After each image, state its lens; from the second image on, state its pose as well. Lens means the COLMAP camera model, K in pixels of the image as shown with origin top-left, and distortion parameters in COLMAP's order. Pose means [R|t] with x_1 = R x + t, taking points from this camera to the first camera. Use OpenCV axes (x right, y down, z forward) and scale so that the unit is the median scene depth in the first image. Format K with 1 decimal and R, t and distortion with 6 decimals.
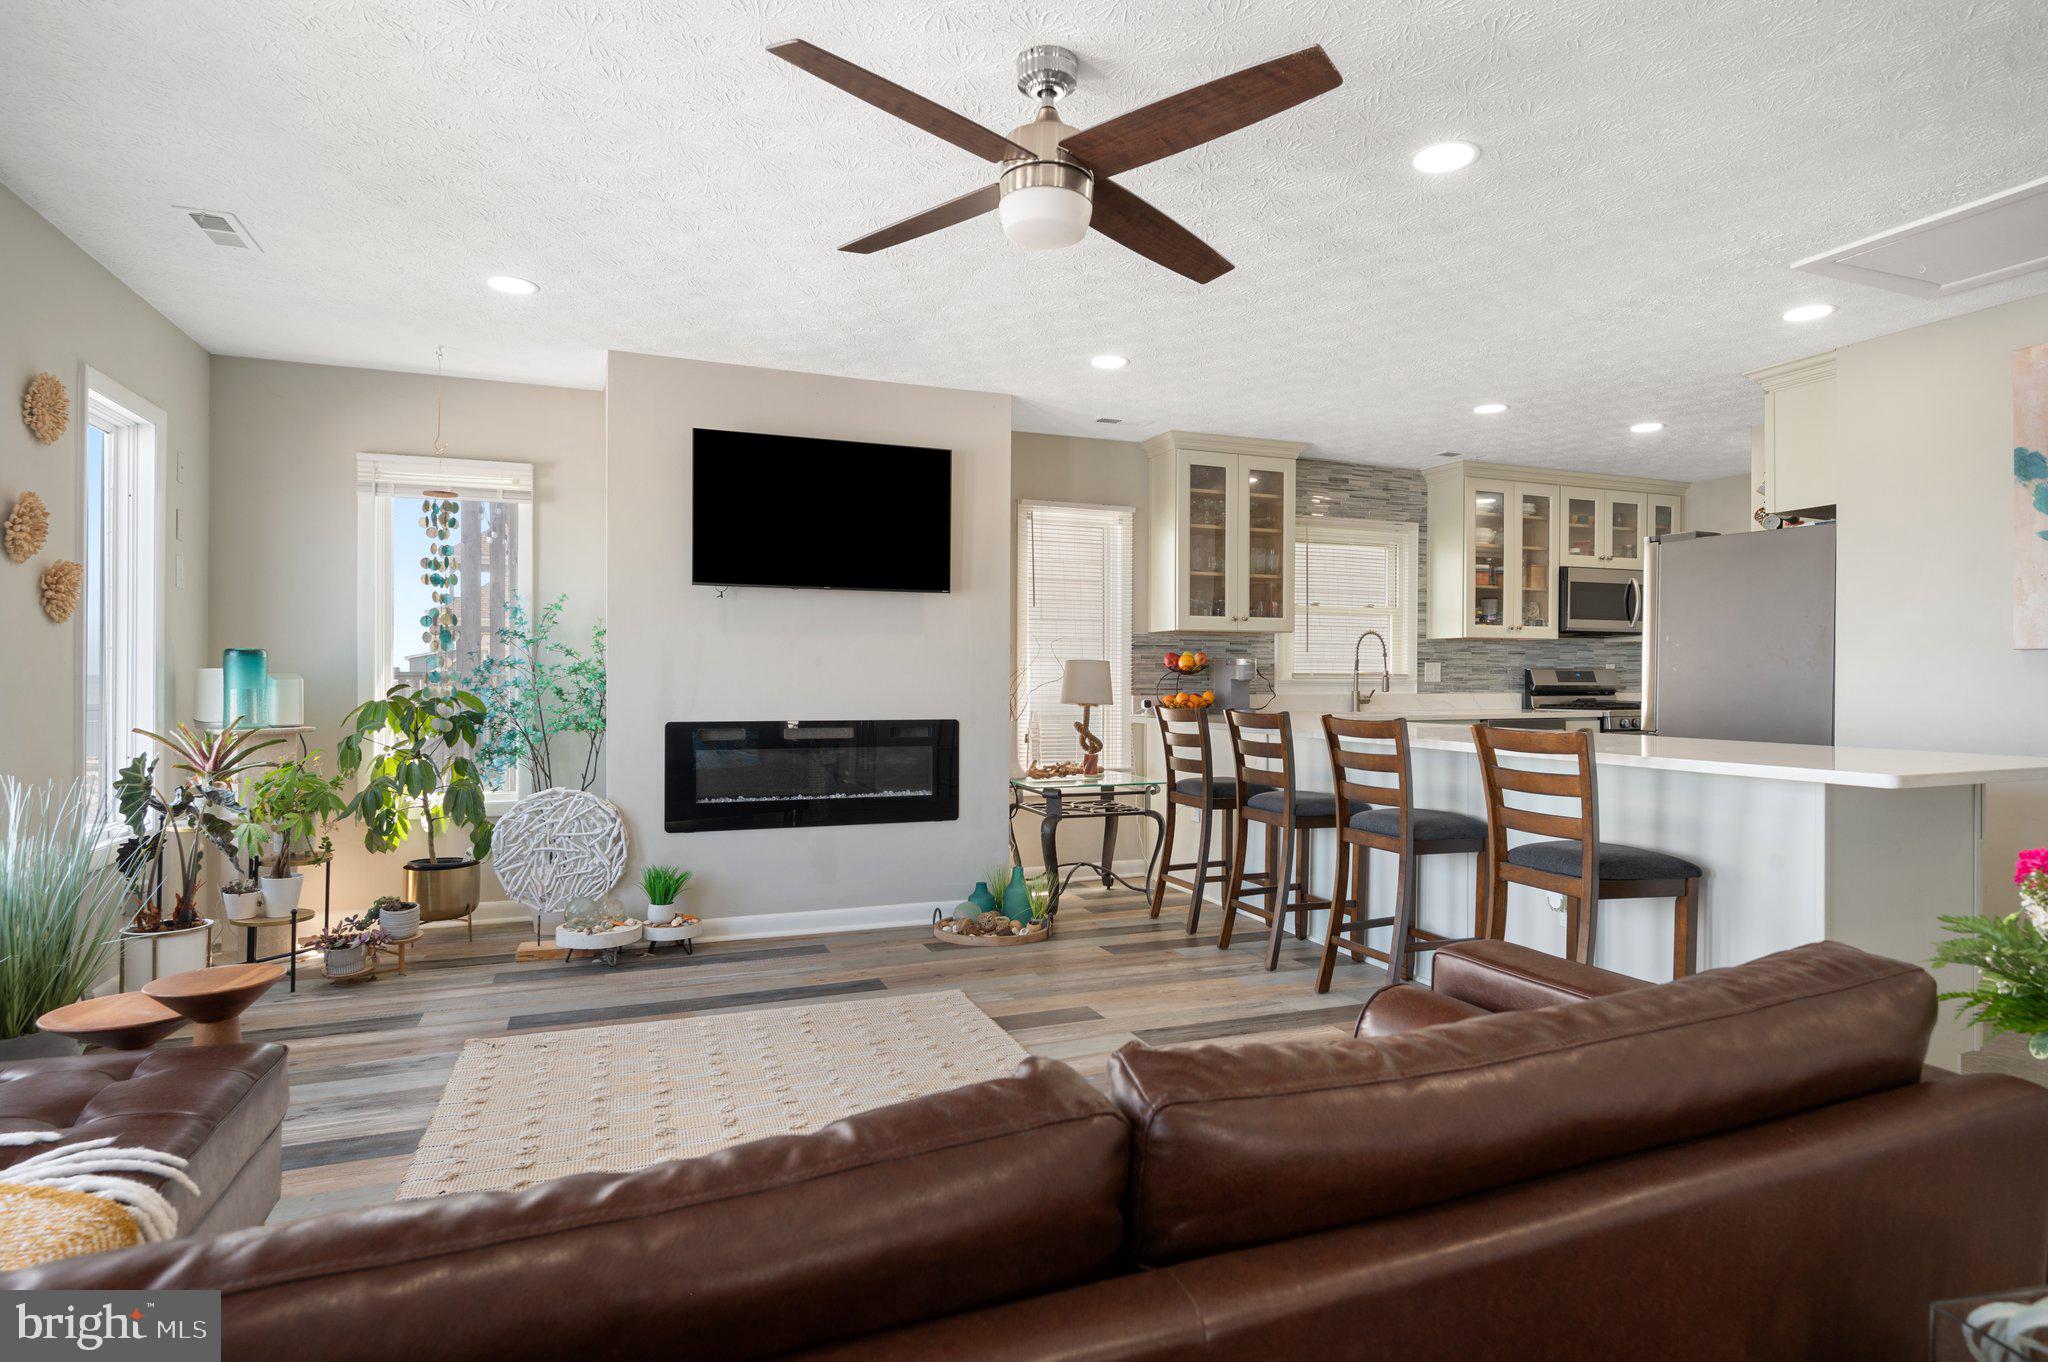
lens RADIAL K [[1065.1, 0, 1034.9], [0, 1065.1, 666.8], [0, 0, 1]] dist [0.004525, 0.000321]
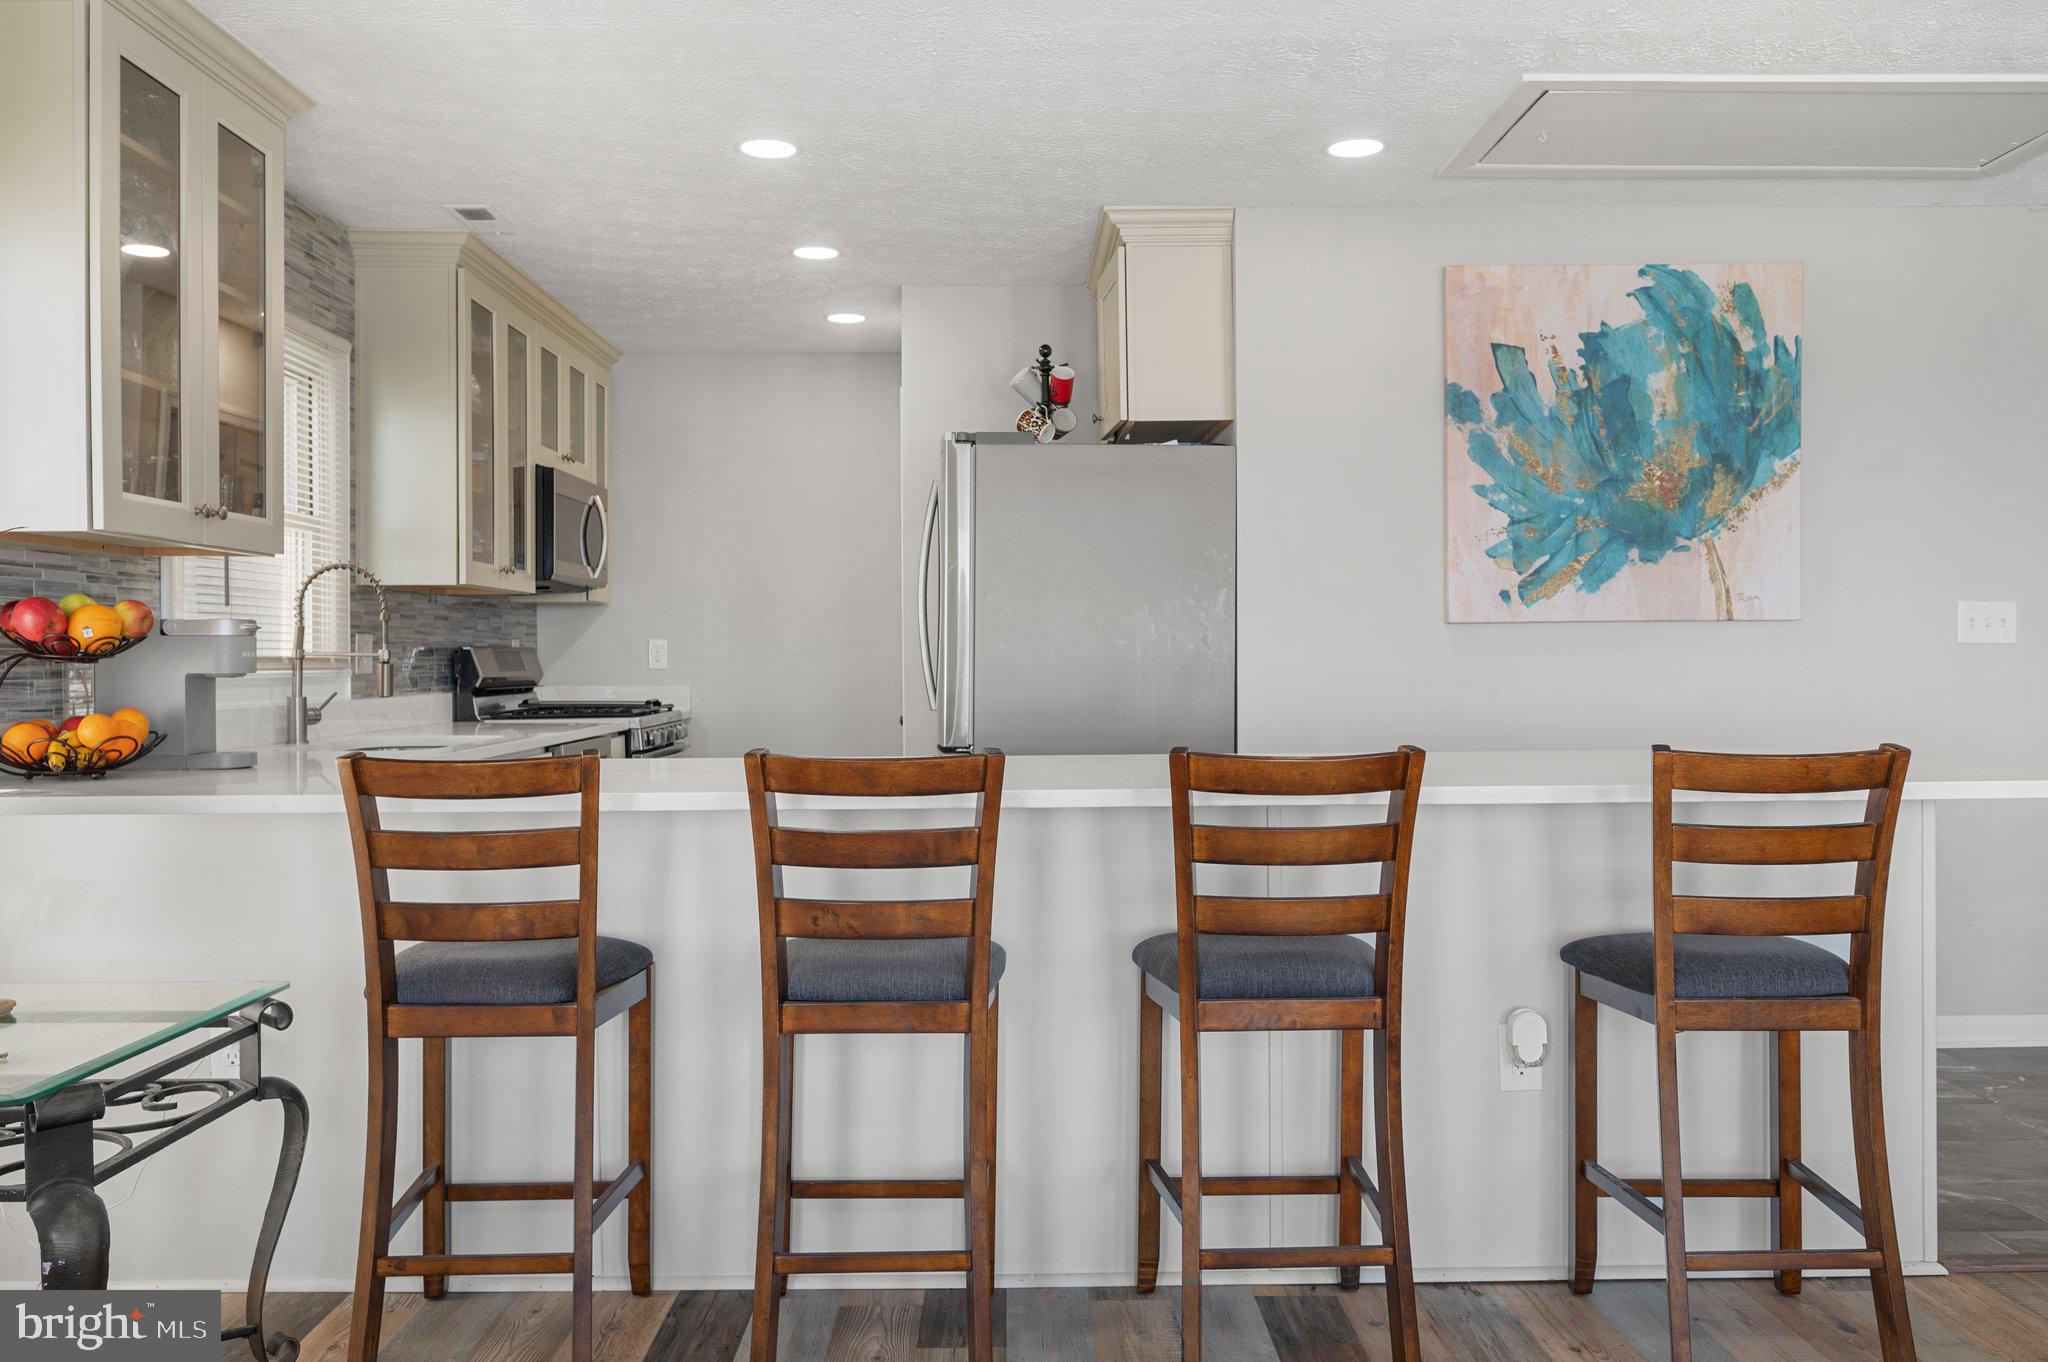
lens RADIAL K [[1587.7, 0, 1023.3], [0, 1587.7, 671.5], [0, 0, 1]] dist [-0.022481, 0.016880]
pose [[0.363799, -0.012937, 0.931388, -0.257875], [-0.001382, 0.999895, 0.014428, 0.003199], [-0.931477, -0.006536, 0.363742, 0.608571]]
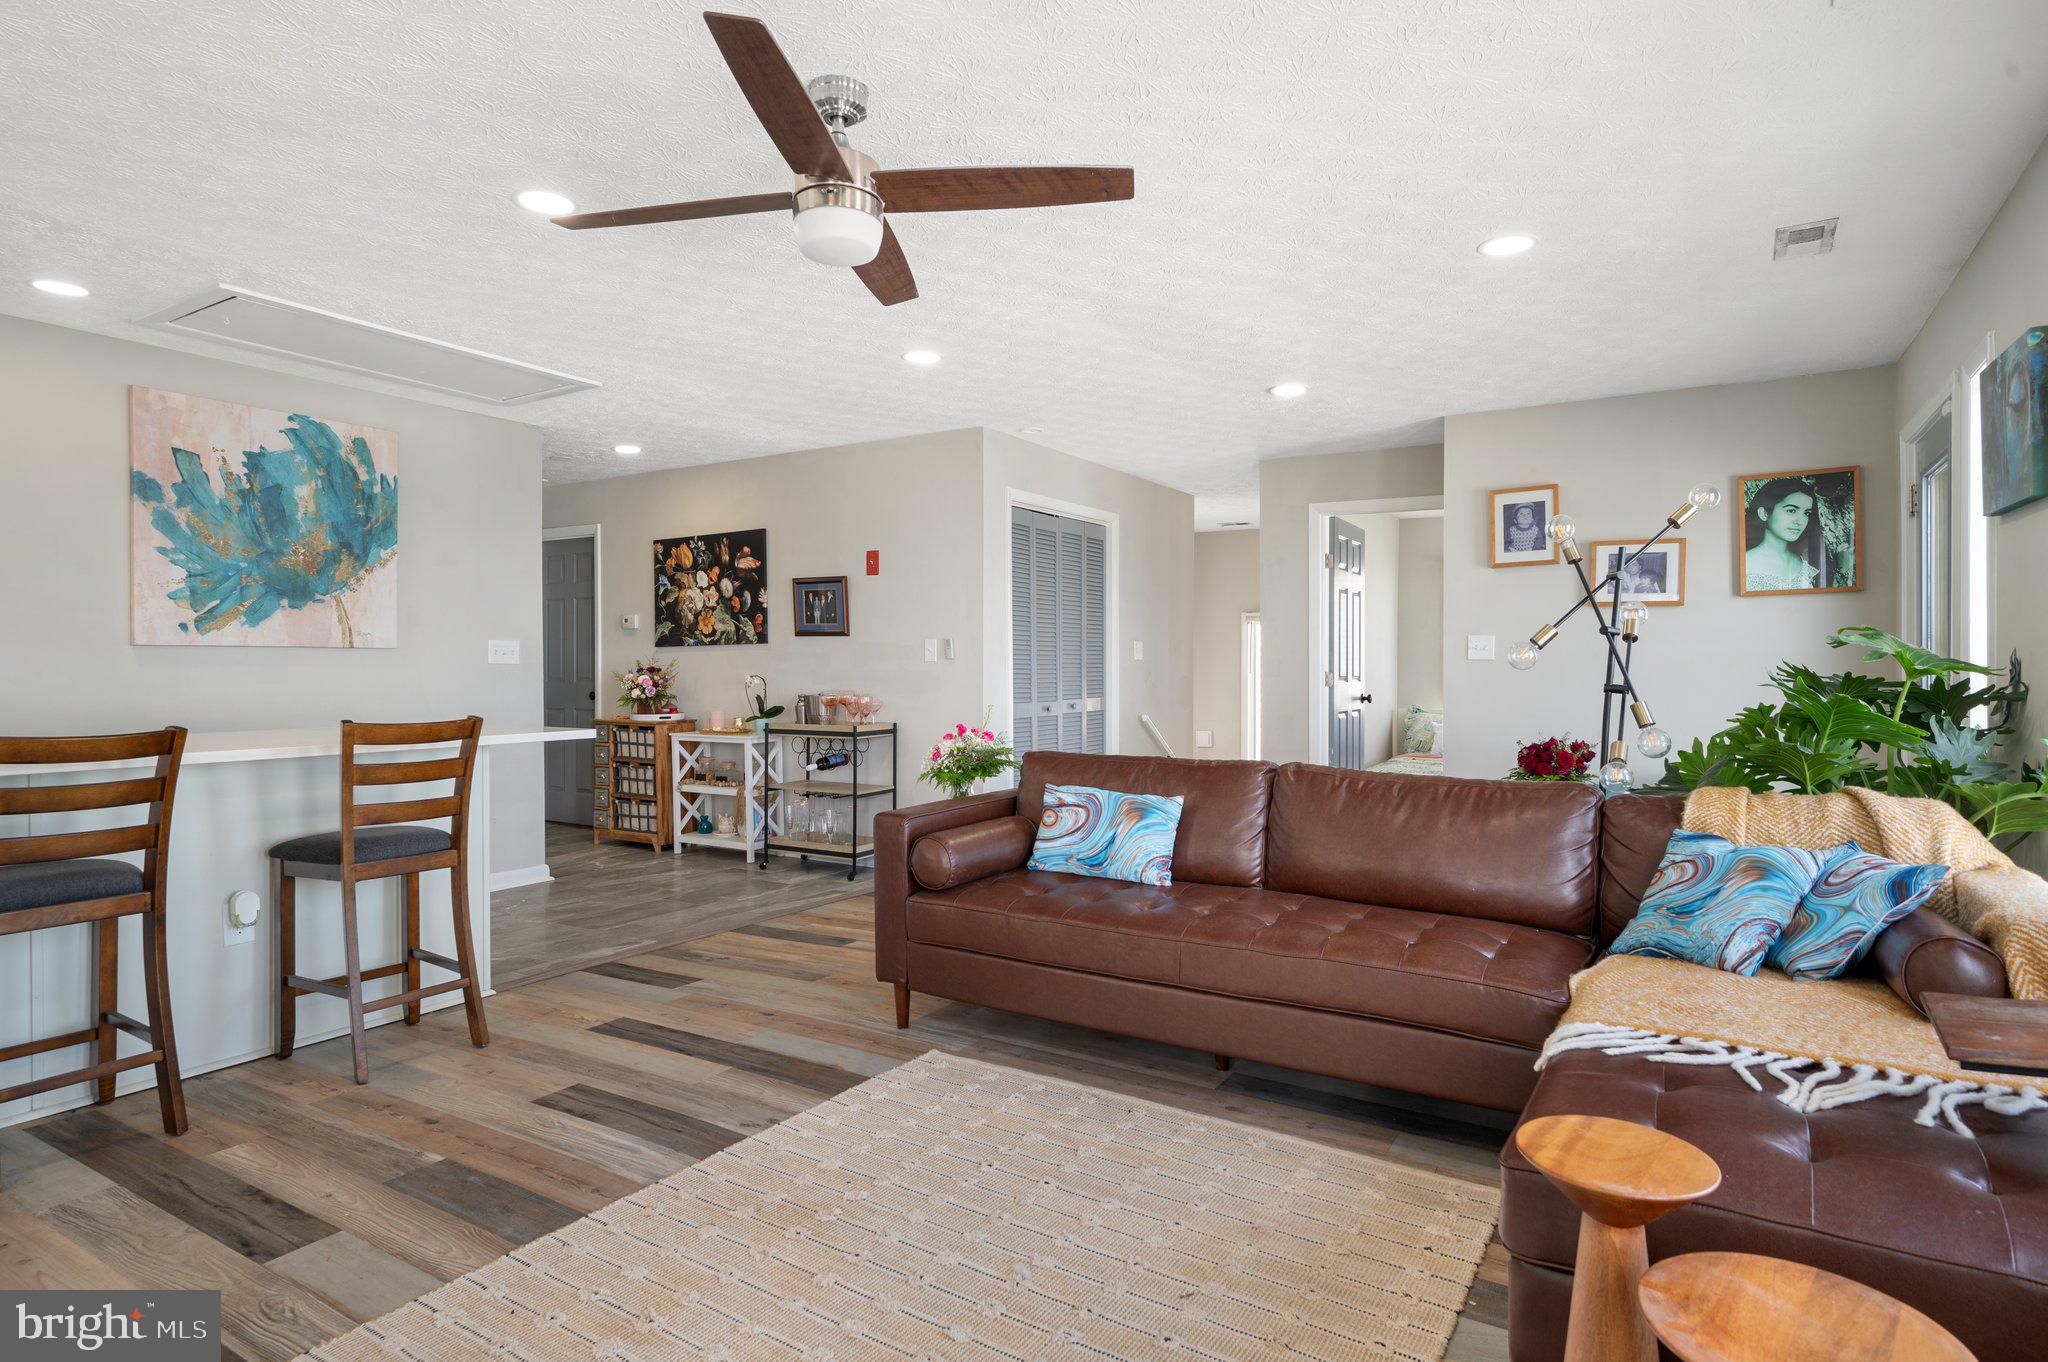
lens RADIAL K [[1076.9, 0, 1020.0], [0, 1076.9, 675.5], [0, 0, 1]] dist [0.005192, 0.001266]
pose [[-0.595896, -0.008576, 0.803016, -0.419232], [-0.010772, 0.999938, 0.002685, 0.002585], [-0.802989, -0.007050, -0.595952, 0.657524]]
